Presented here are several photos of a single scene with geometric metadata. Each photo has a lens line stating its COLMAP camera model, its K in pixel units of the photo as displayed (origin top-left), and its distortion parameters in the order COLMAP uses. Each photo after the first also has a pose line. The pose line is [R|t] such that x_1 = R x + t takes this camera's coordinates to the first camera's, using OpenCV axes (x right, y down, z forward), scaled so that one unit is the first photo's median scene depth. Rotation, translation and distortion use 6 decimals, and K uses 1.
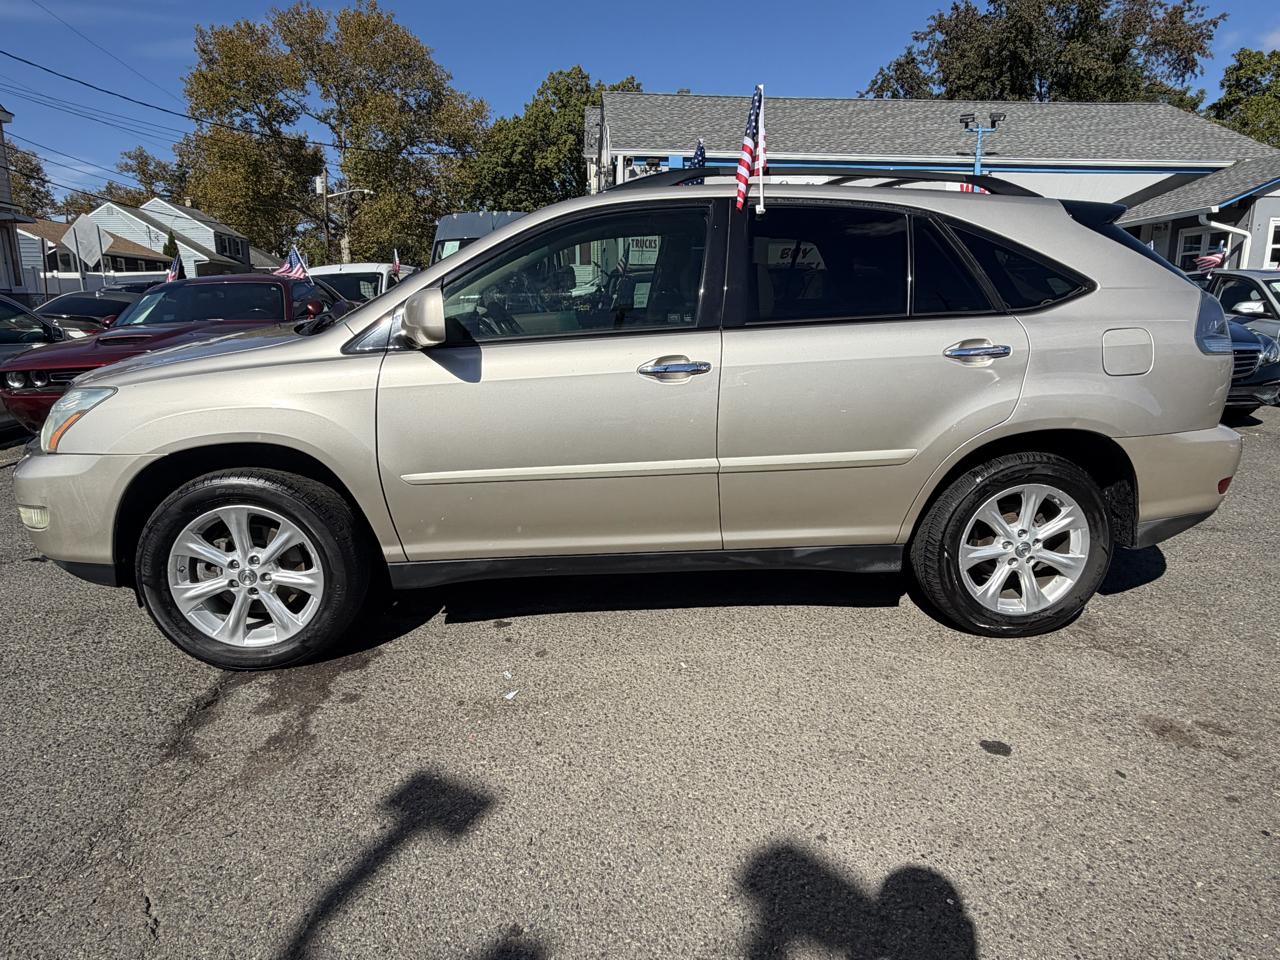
lens RADIAL K [[805.1, 0, 626.8], [0, 805.1, 472.6], [0, 0, 1]] dist [-0.006804, 0.003724]
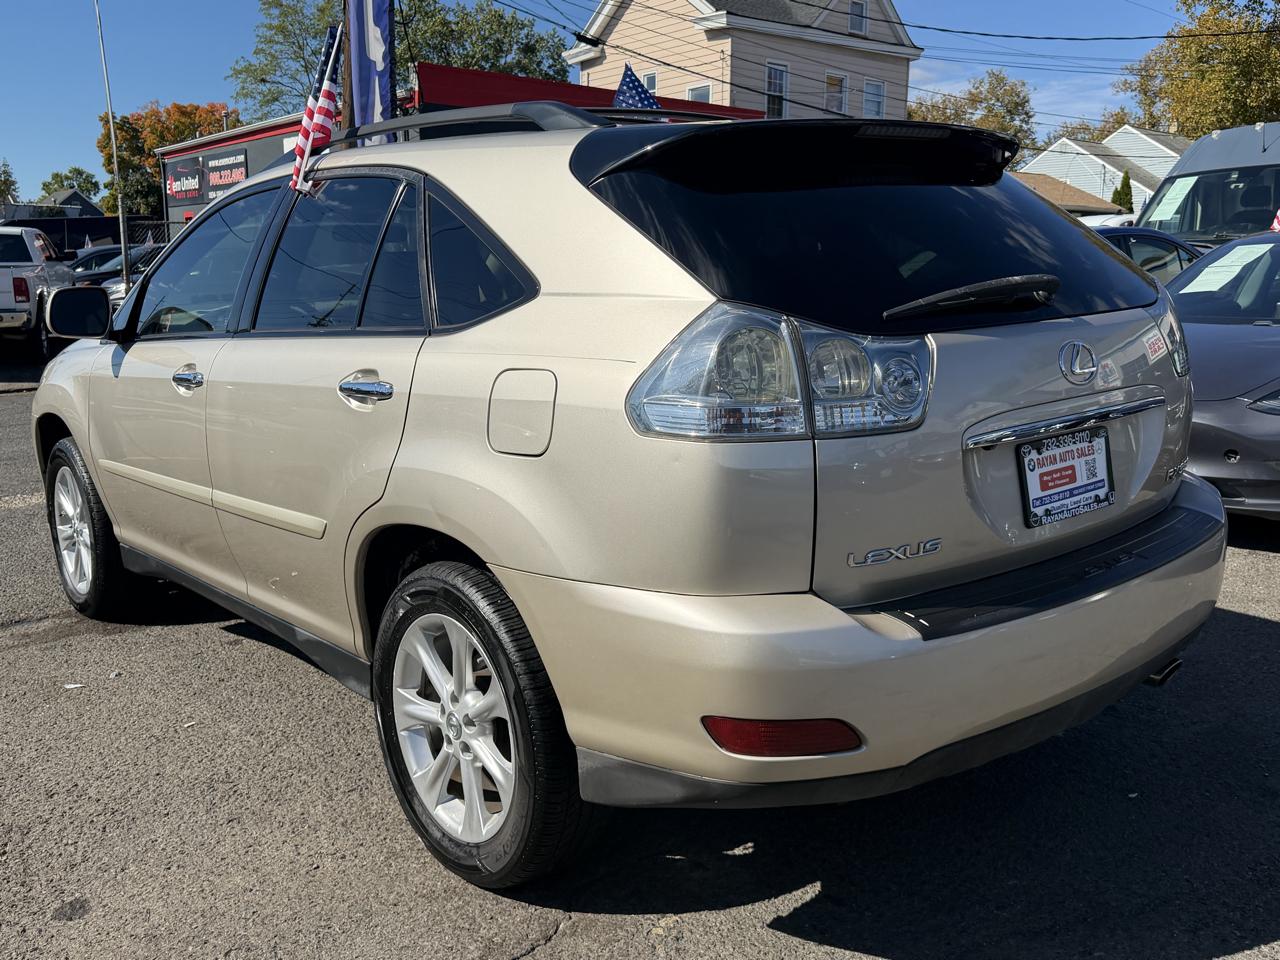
lens RADIAL K [[1177.2, 0, 630.4], [0, 1177.2, 487.3], [0, 0, 1]] dist [0.033219, 0.000000]
pose [[0.583030, 0.147209, -0.799003, 0.222441], [-0.166882, 0.984177, 0.059552, -0.027192], [0.795127, 0.098618, 0.598371, 0.100544]]
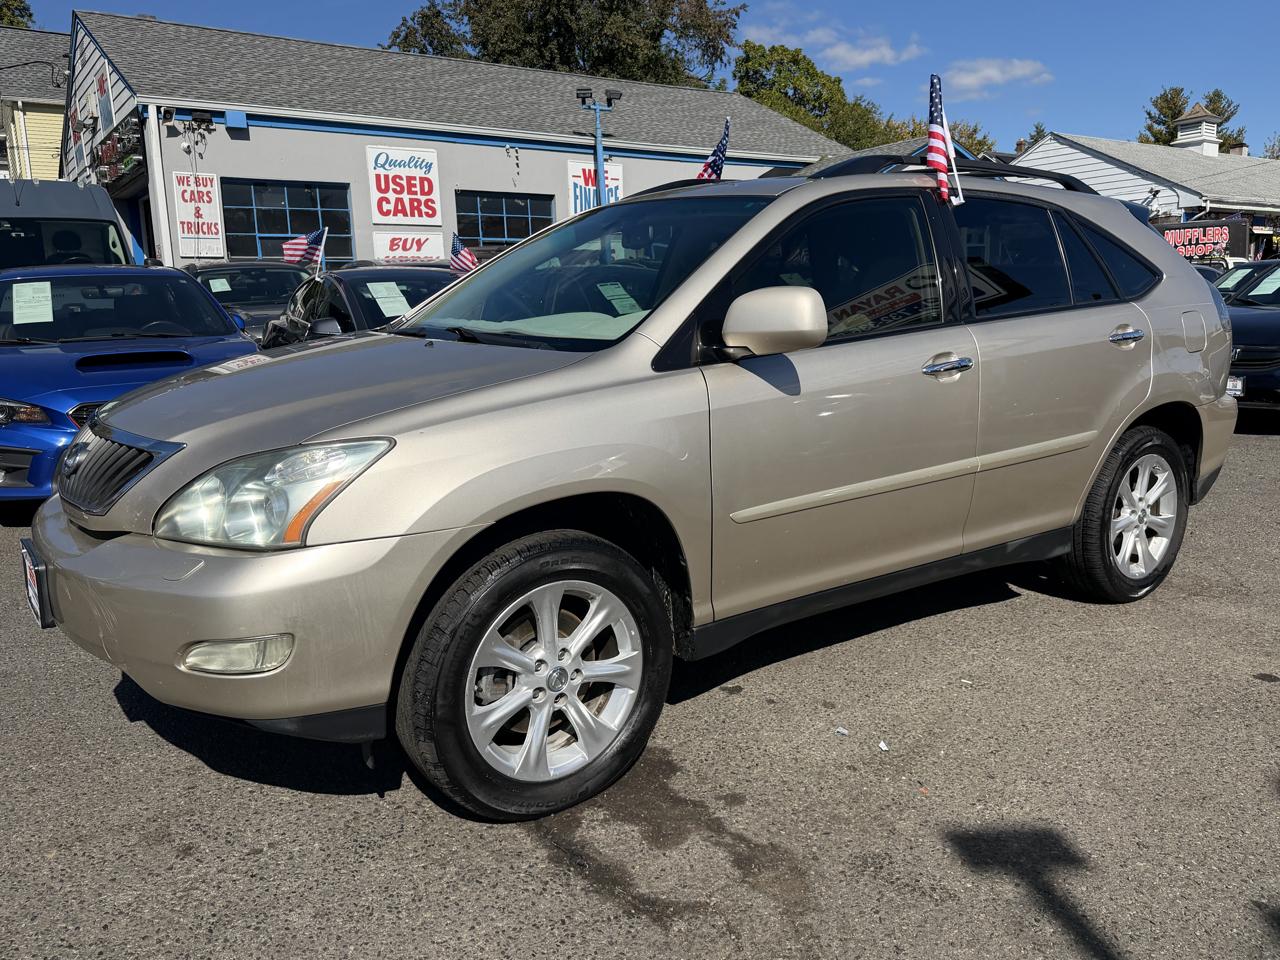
lens RADIAL K [[1034.3, 0, 639.4], [0, 1034.3, 477.0], [0, 0, 1]] dist [0.055443, -0.091175]
pose [[0.854388, -0.106536, 0.508597, -0.142955], [0.129841, 0.991480, -0.010434, -0.005493], [-0.503152, 0.074951, 0.860942, 0.022116]]
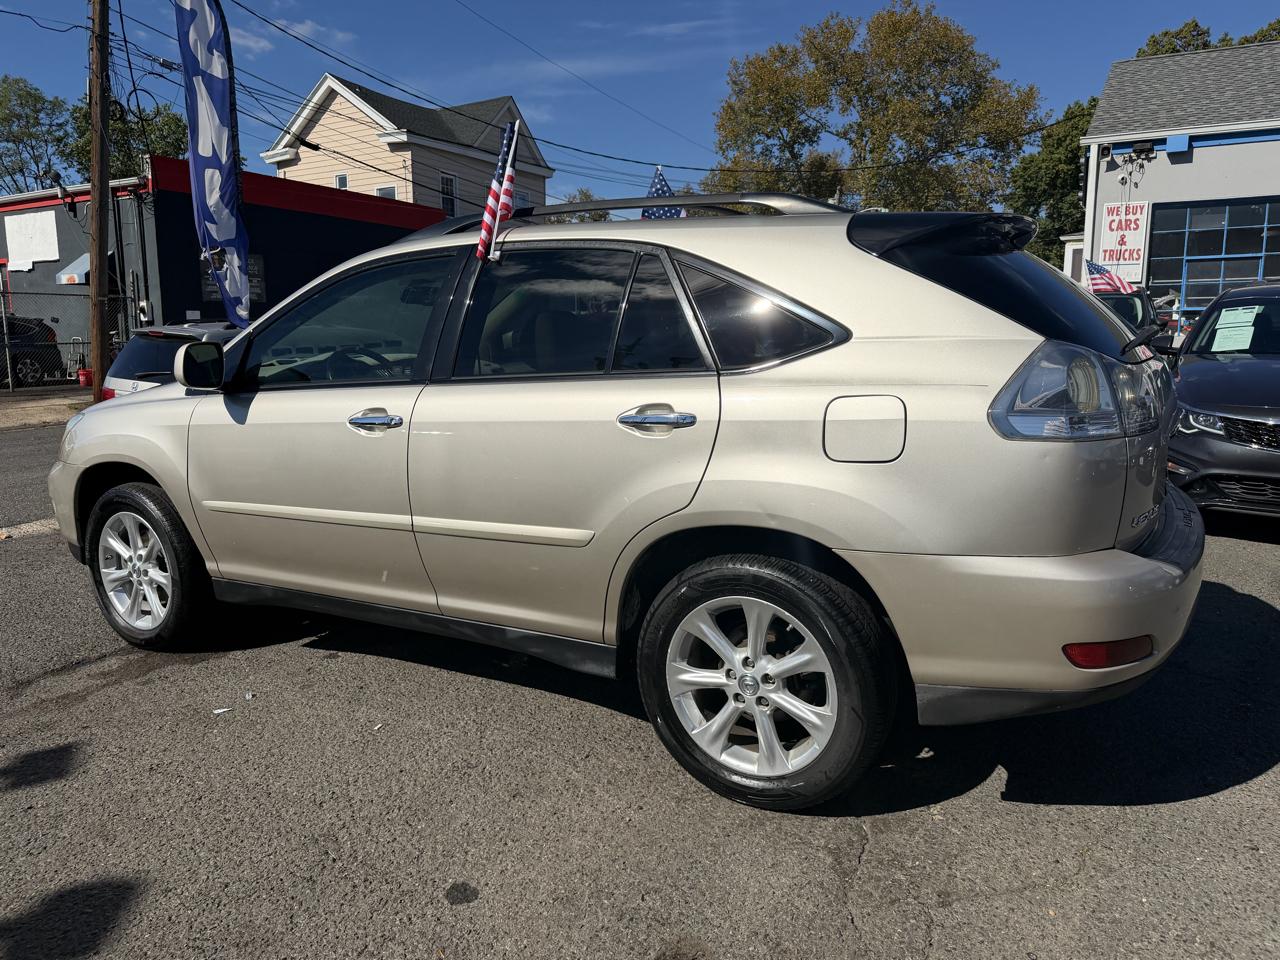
lens RADIAL K [[918.6, 0, 626.7], [0, 918.6, 481.2], [0, 0, 1]] dist [0.030303, -0.025248]
pose [[0.819691, 0.086669, -0.566211, 0.155196], [-0.112661, 0.993573, -0.011011, -0.012478], [0.561617, 0.072815, 0.824187, 0.039091]]
